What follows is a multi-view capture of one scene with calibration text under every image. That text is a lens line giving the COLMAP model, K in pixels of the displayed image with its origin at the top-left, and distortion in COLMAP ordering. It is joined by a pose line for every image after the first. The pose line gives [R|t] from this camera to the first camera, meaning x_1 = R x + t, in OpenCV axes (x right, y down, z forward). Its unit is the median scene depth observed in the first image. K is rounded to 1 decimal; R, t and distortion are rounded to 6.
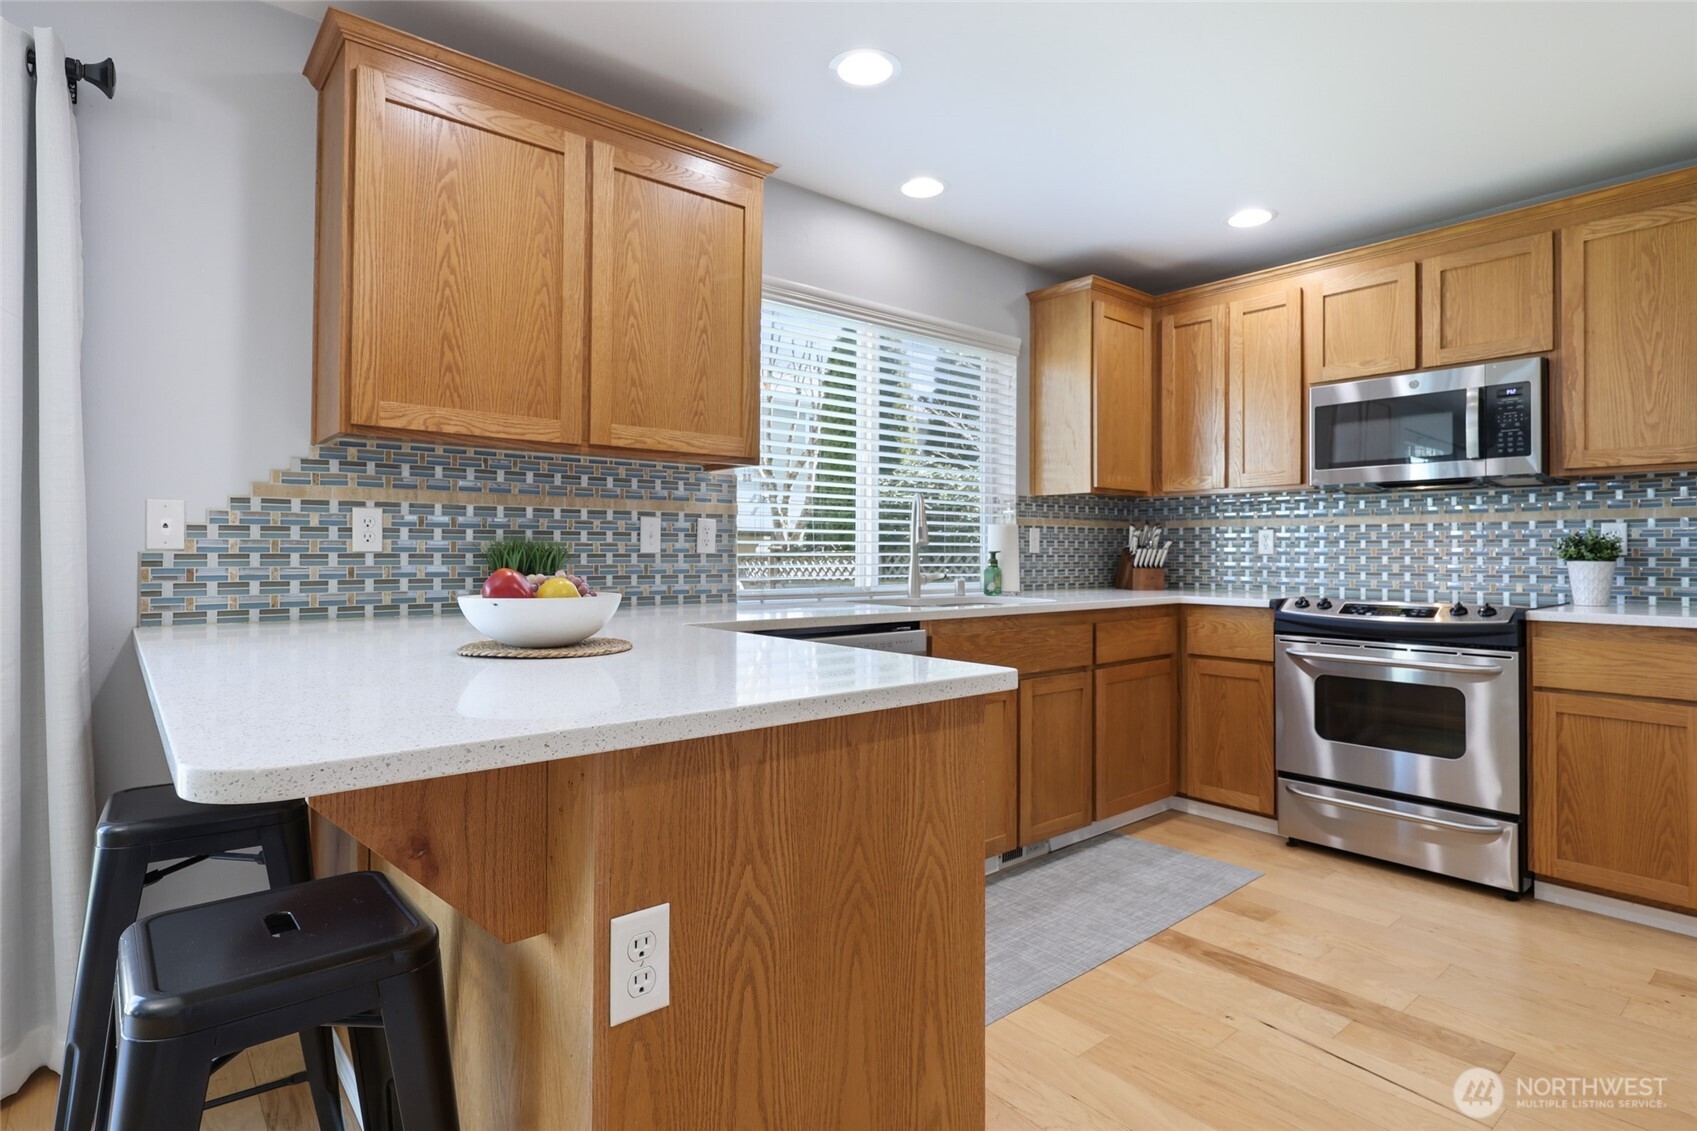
lens RADIAL K [[886.9, 0, 852.2], [0, 886.9, 543.5], [0, 0, 1]] dist [0.003872, 0.001621]
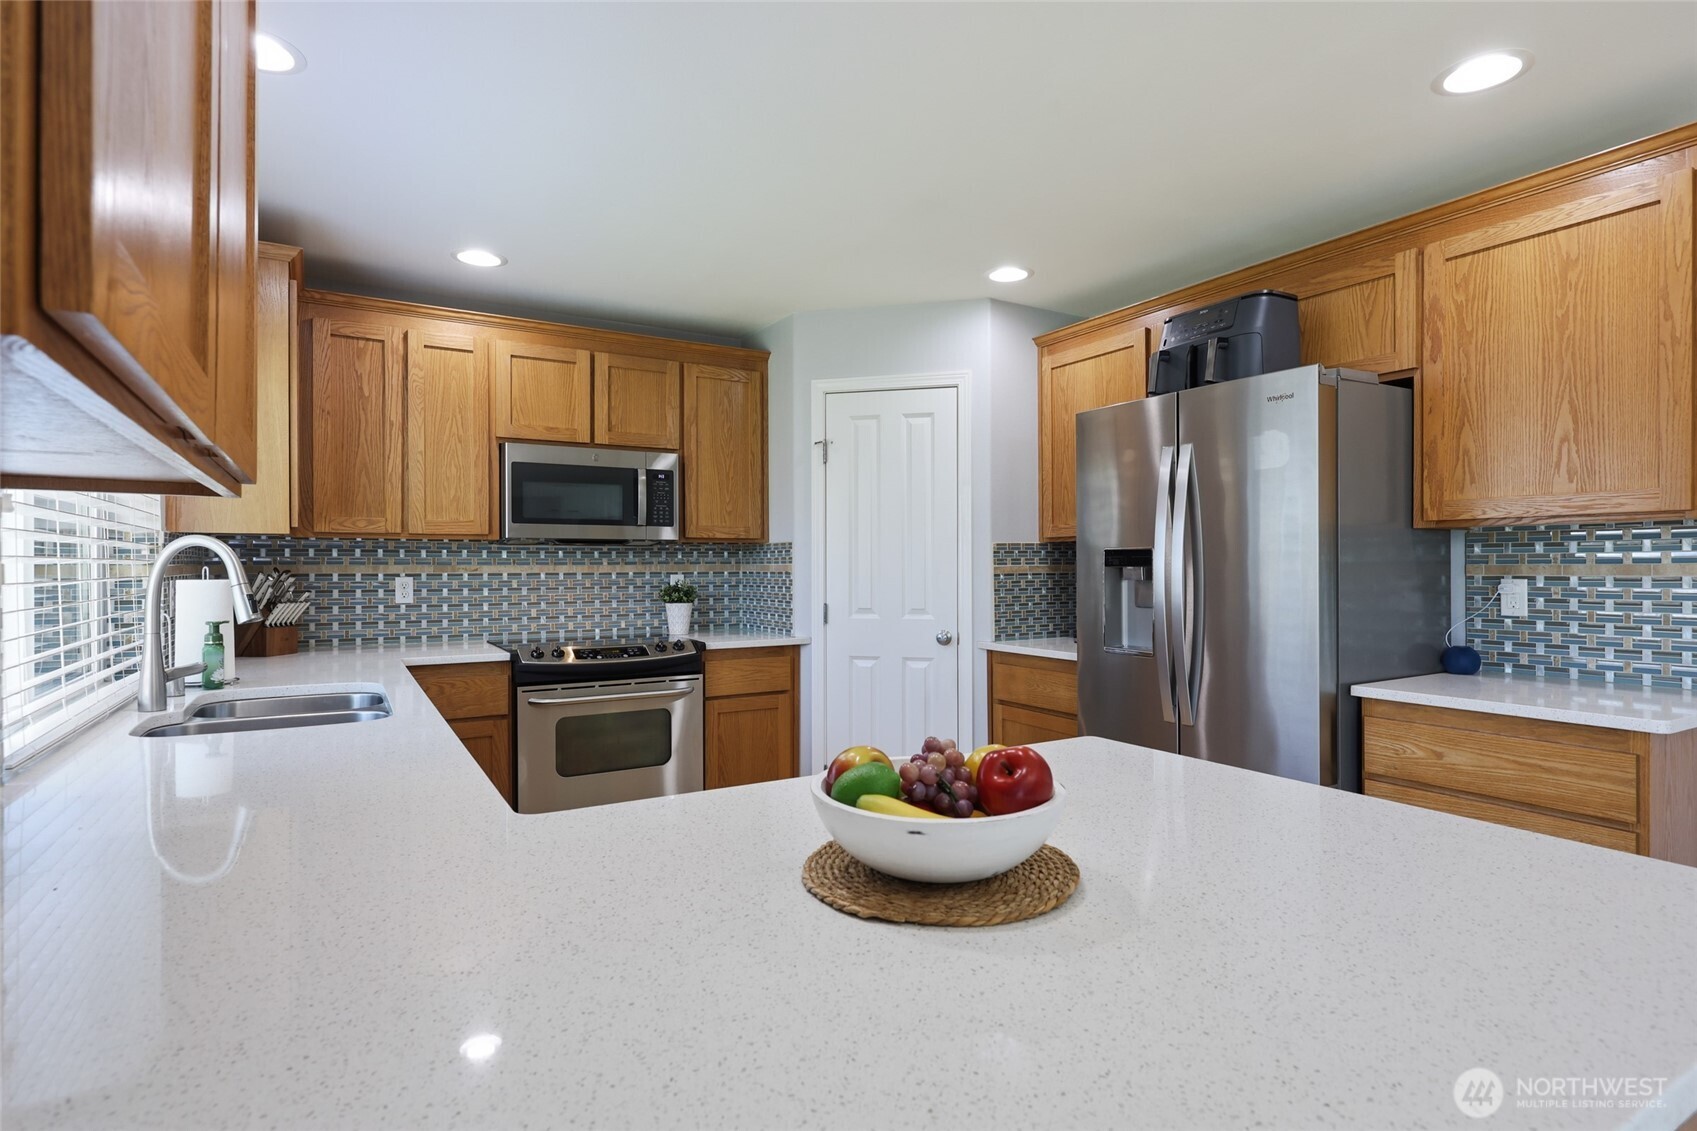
lens RADIAL K [[876.4, 0, 849.0], [0, 876.4, 570.1], [0, 0, 1]] dist [0.000439, -0.000005]
pose [[0.162848, -0.008945, 0.986611, -0.532379], [-0.007956, 0.999914, 0.010379, -0.052232], [-0.986619, -0.009540, 0.162763, 0.559755]]
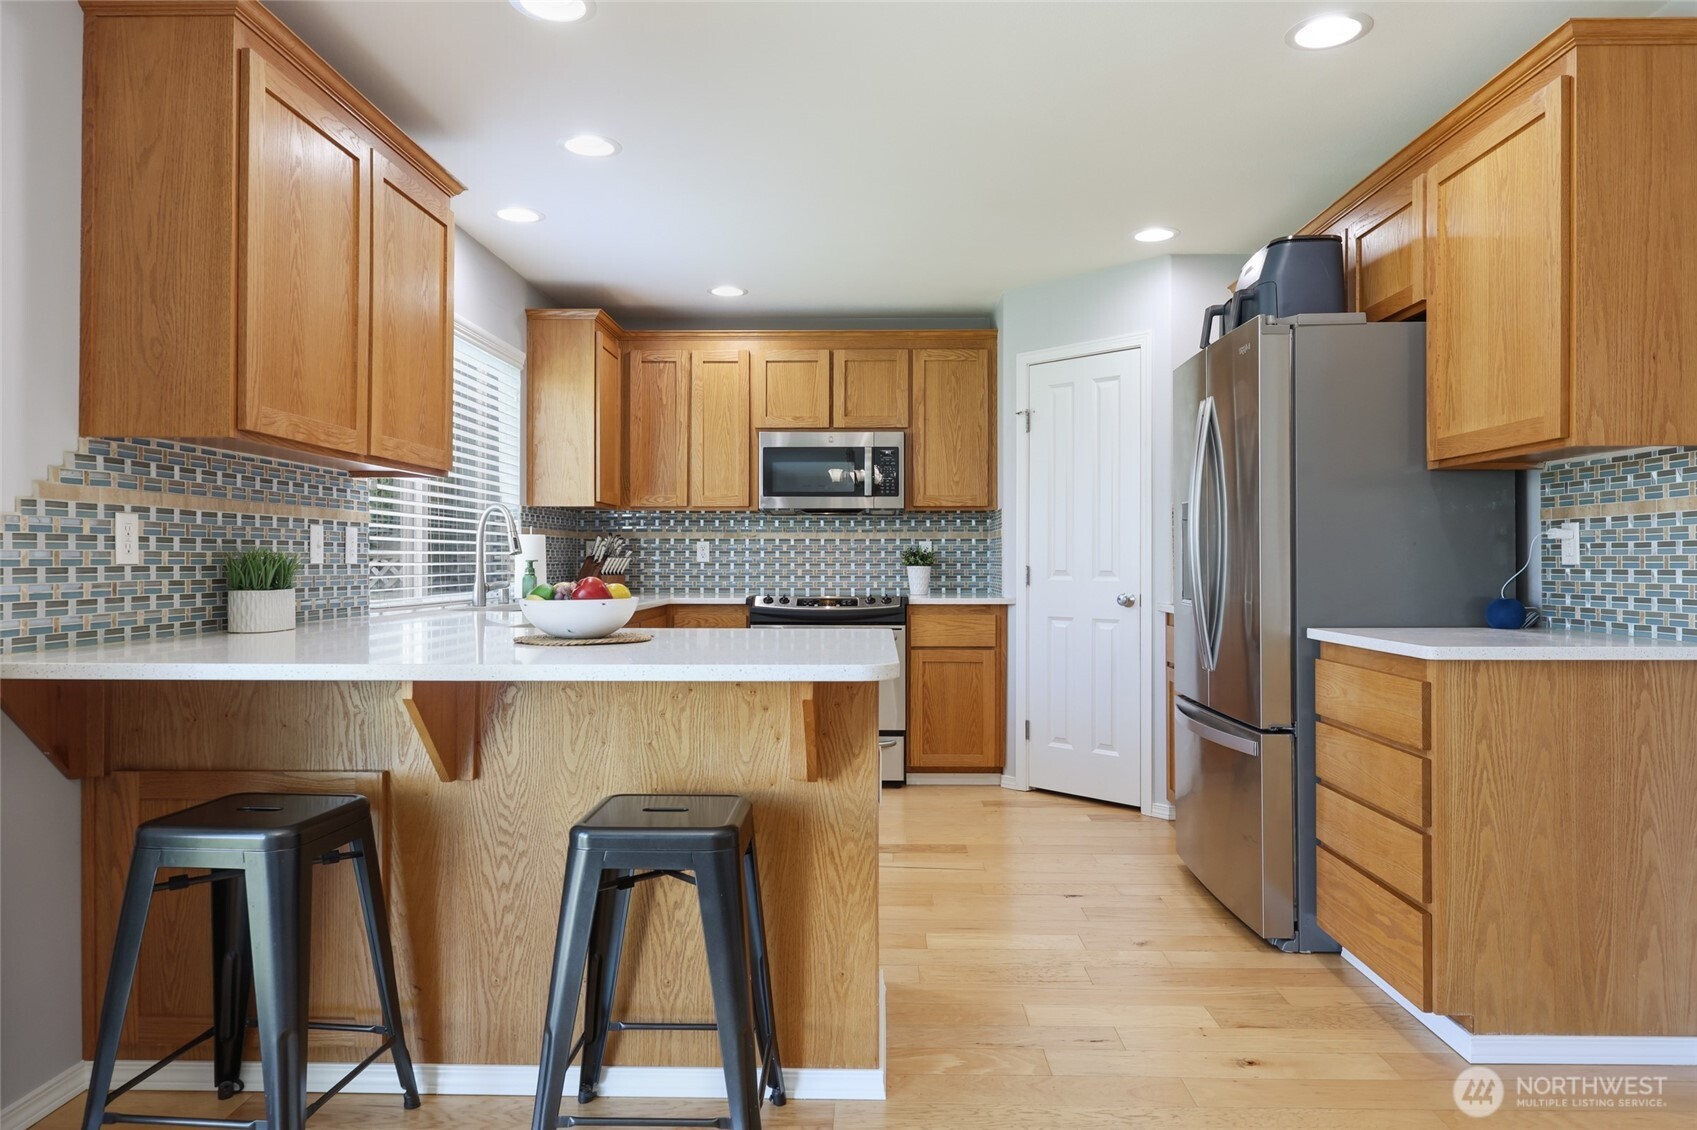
lens RADIAL K [[1086.7, 0, 848.5], [0, 1086.7, 565.0], [0, 0, 1]] dist [0.021650, 0.000384]
pose [[0.667831, -0.005847, 0.744290, -0.716315], [-0.006683, 0.999882, 0.013852, -0.007817], [-0.744283, -0.014225, 0.667713, -0.183504]]
